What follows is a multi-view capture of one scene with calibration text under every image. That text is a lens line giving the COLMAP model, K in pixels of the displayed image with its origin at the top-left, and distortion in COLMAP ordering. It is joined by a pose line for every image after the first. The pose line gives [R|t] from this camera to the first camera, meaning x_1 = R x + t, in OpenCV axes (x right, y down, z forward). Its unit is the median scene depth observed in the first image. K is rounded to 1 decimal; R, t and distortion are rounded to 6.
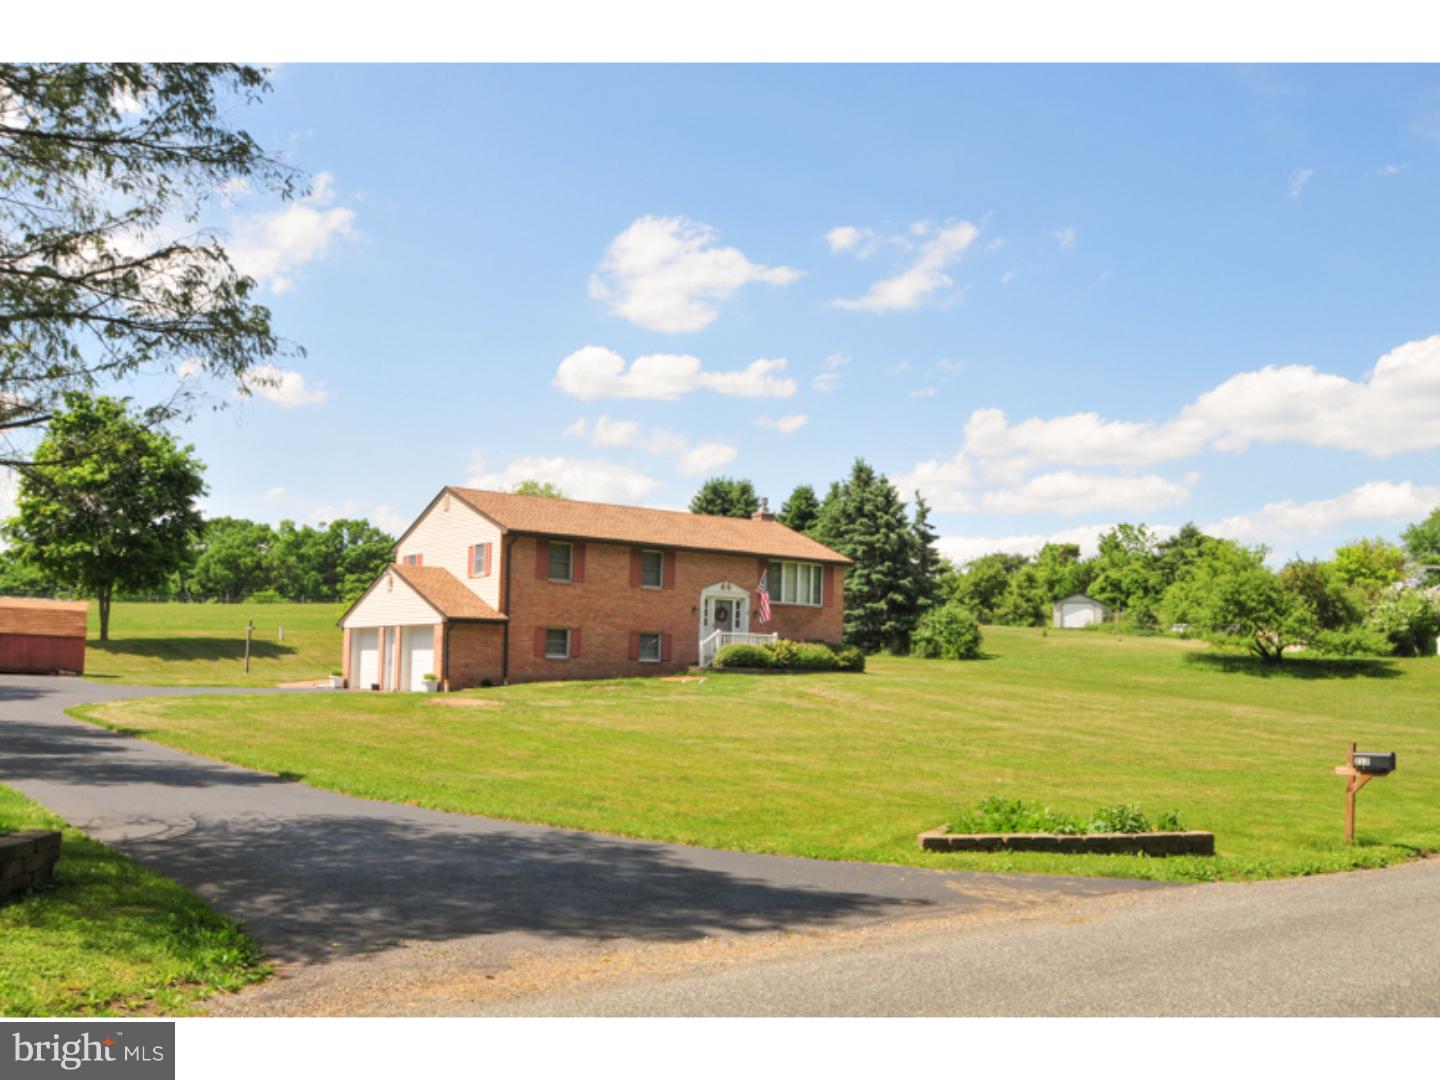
lens RADIAL K [[1273.7, 0, 720.0], [0, 1273.7, 540.0], [0, 0, 1]] dist [-0.005473, 0.000447]
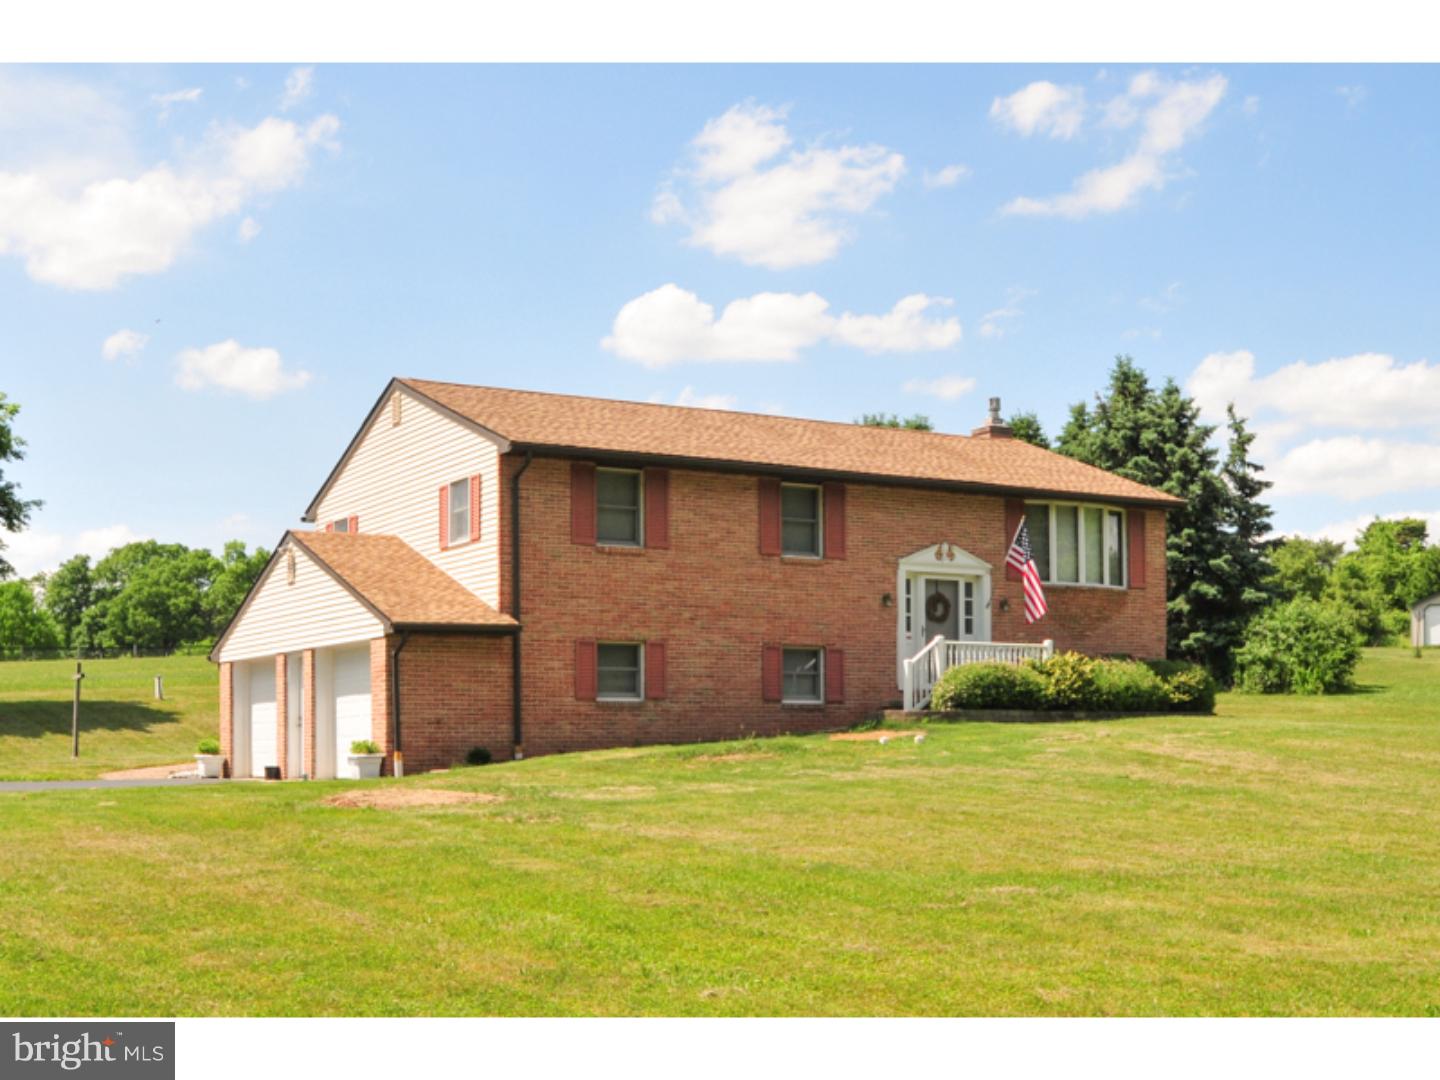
lens RADIAL K [[1726.0, 0, 720.0], [0, 1726.0, 540.0], [0, 0, 1]] dist [-0.004224, 0.022290]
pose [[0.996743, -0.041413, -0.069199, -0.036201], [0.040384, 0.999053, -0.016198, 0.037895], [0.069804, 0.013351, 0.997471, 0.297811]]
